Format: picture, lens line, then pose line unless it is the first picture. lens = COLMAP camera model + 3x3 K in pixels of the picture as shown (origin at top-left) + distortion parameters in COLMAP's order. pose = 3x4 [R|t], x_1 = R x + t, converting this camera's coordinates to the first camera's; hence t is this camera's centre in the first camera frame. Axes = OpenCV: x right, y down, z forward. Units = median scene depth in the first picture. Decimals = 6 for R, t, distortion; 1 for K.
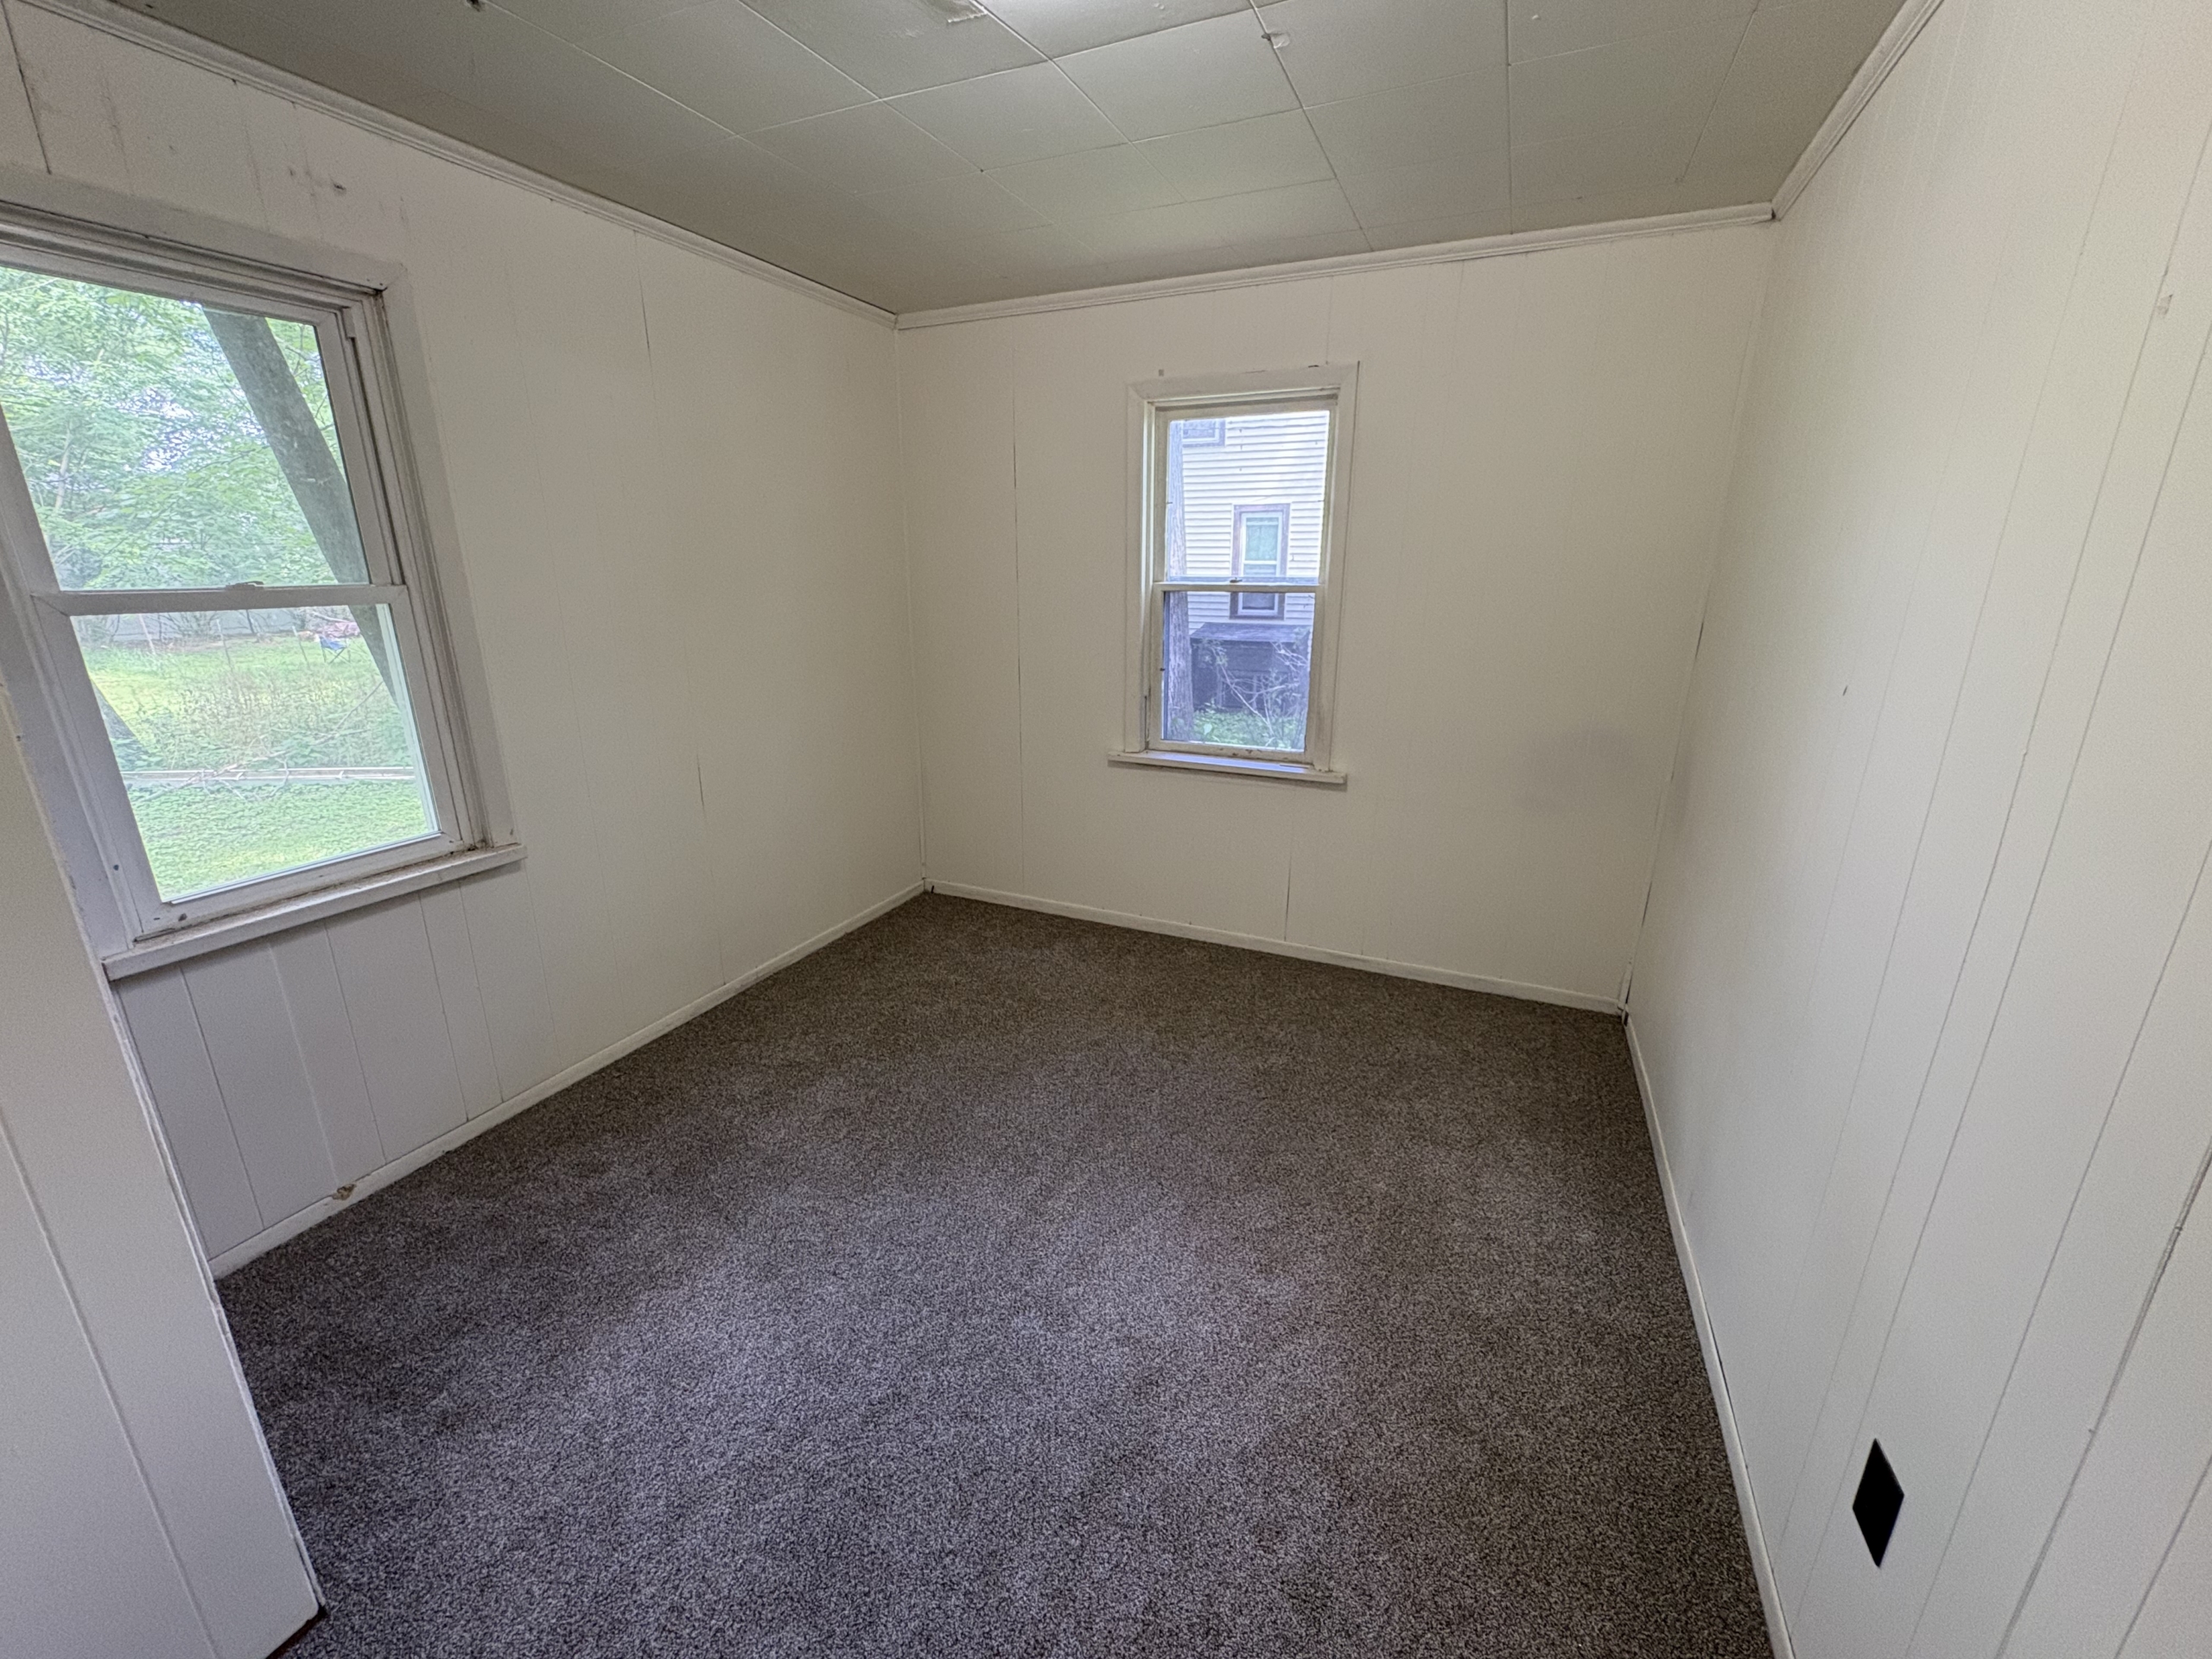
lens RADIAL K [[880.9, 0, 1103.6], [0, 880.9, 825.6], [0, 0, 1]] dist [0.000068, 0.000260]
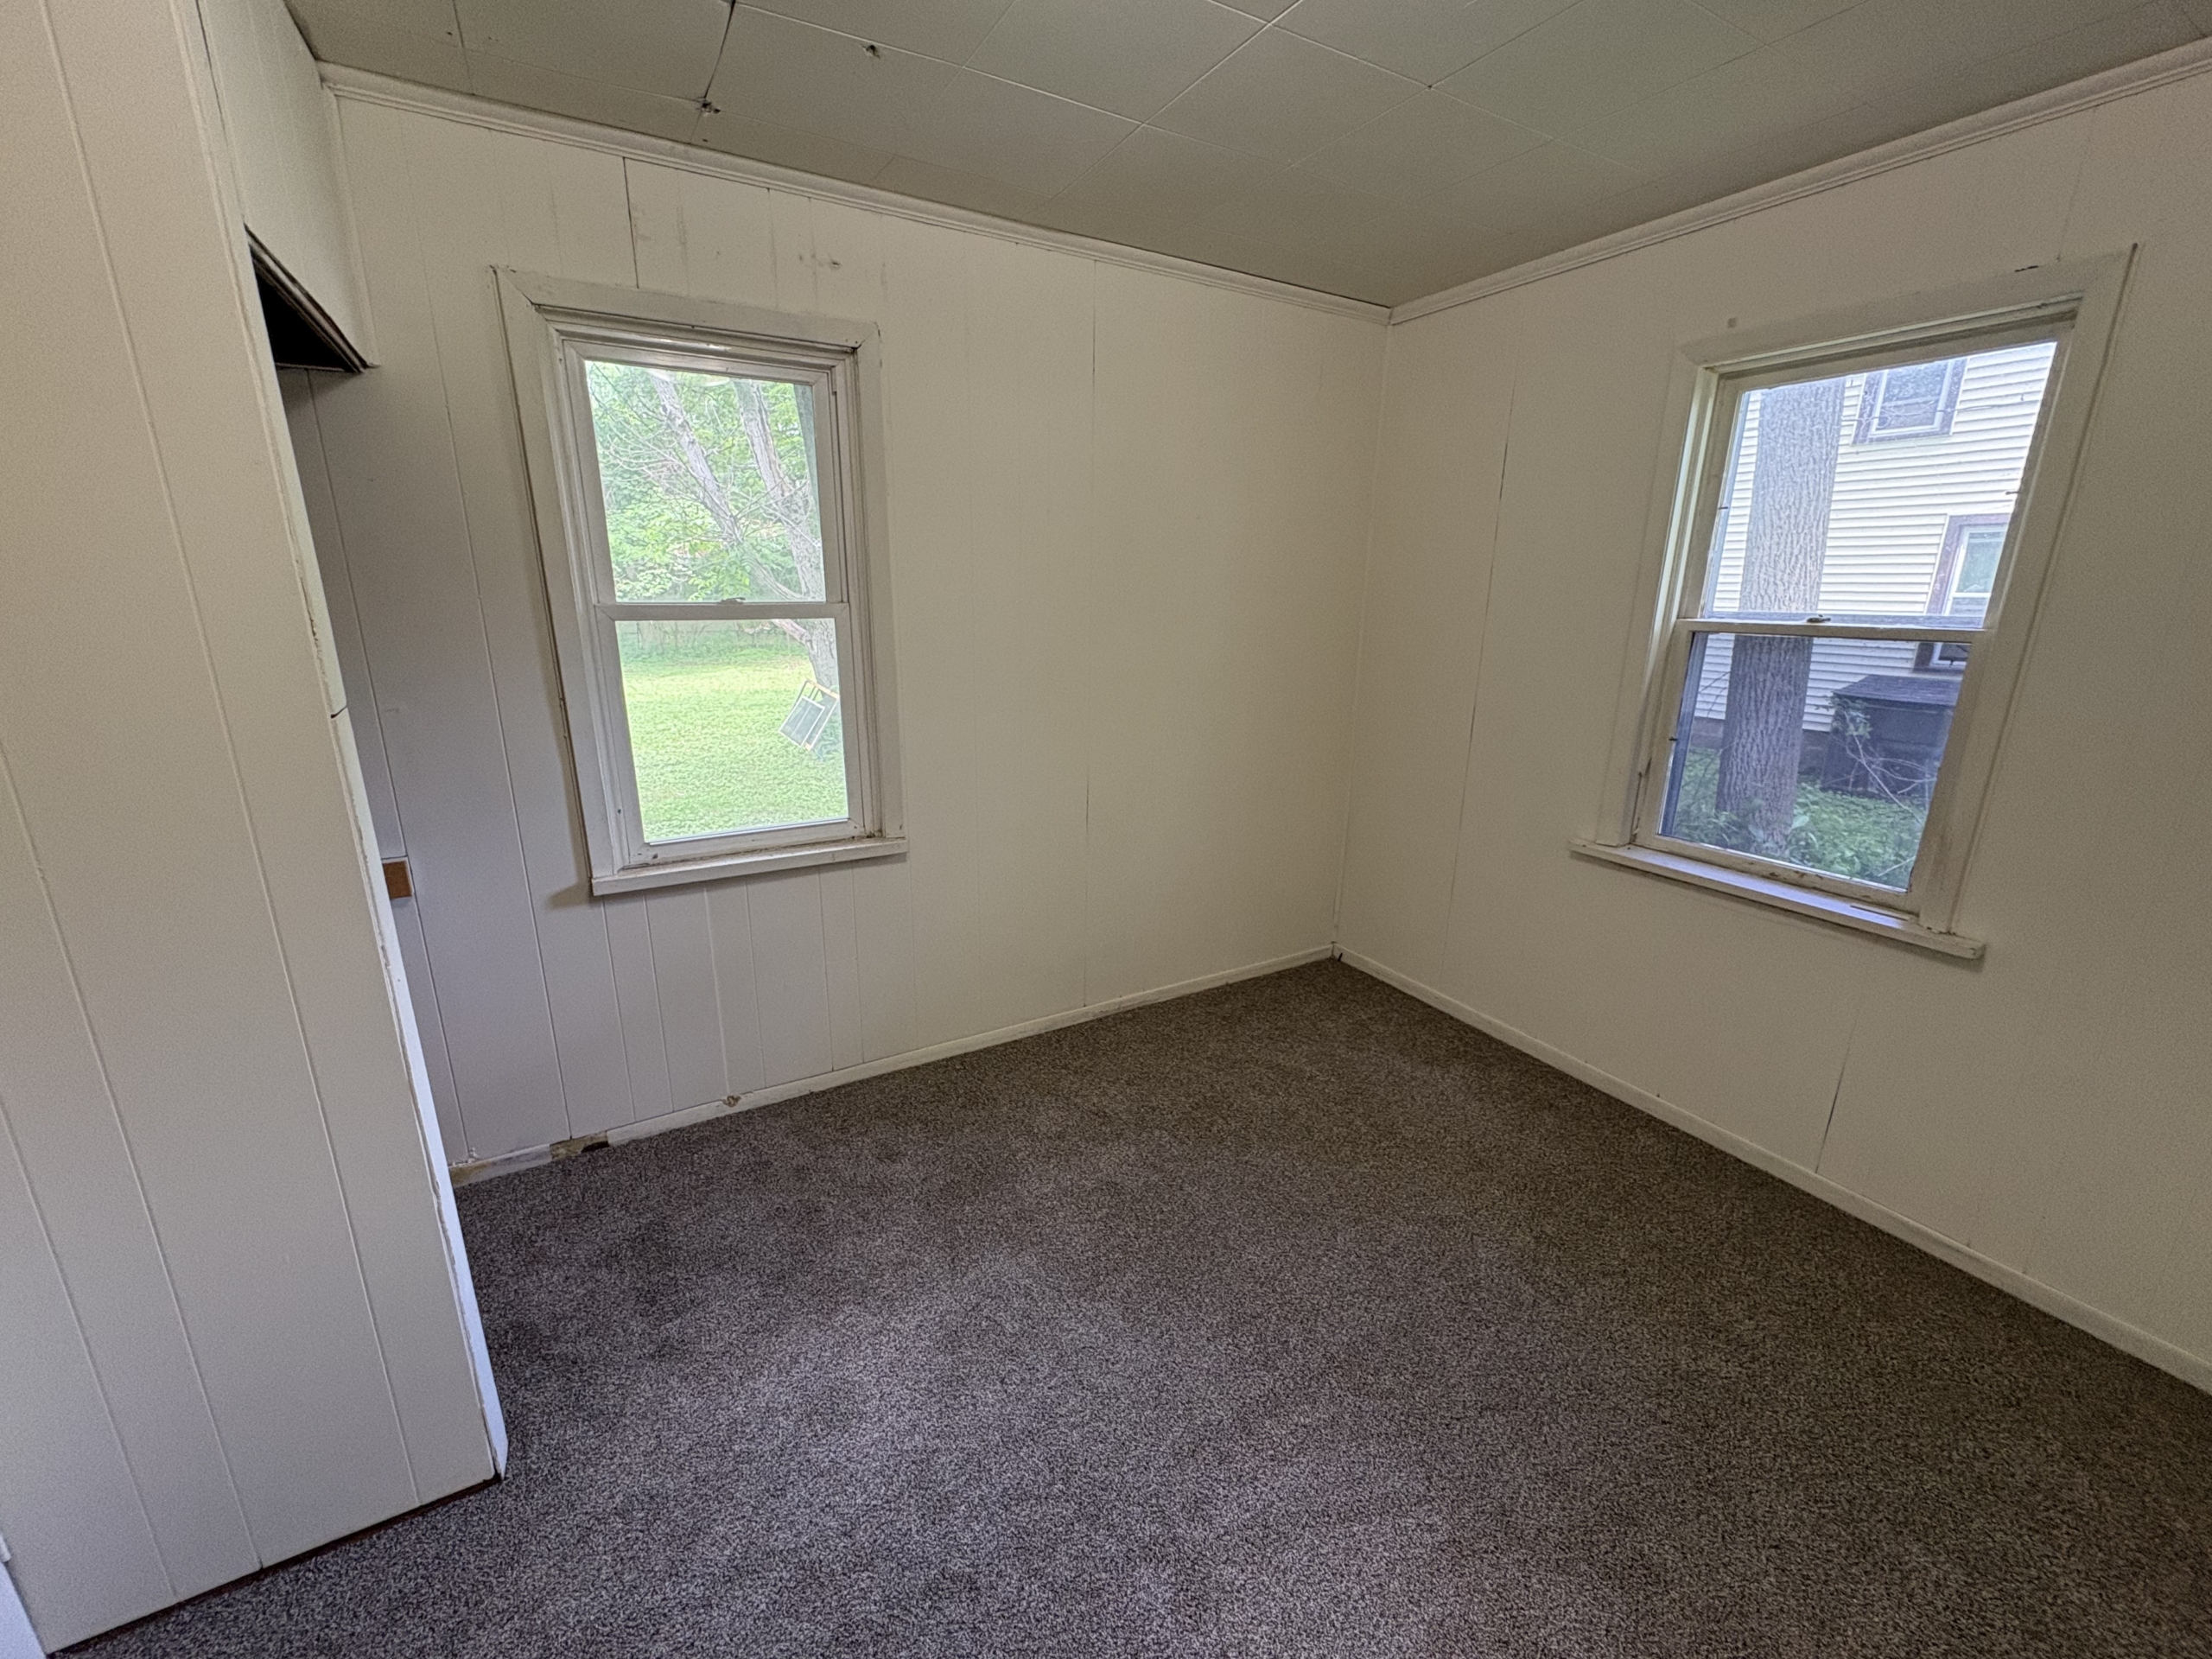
lens RADIAL K [[880.5, 0, 1106.7], [0, 880.5, 825.7], [0, 0, 1]] dist [0.001093, -0.000026]
pose [[0.814679, 0.158514, -0.557827, 0.153365], [-0.174859, 0.984293, 0.024327, -0.066774], [0.552921, 0.077723, 0.829601, 0.230975]]
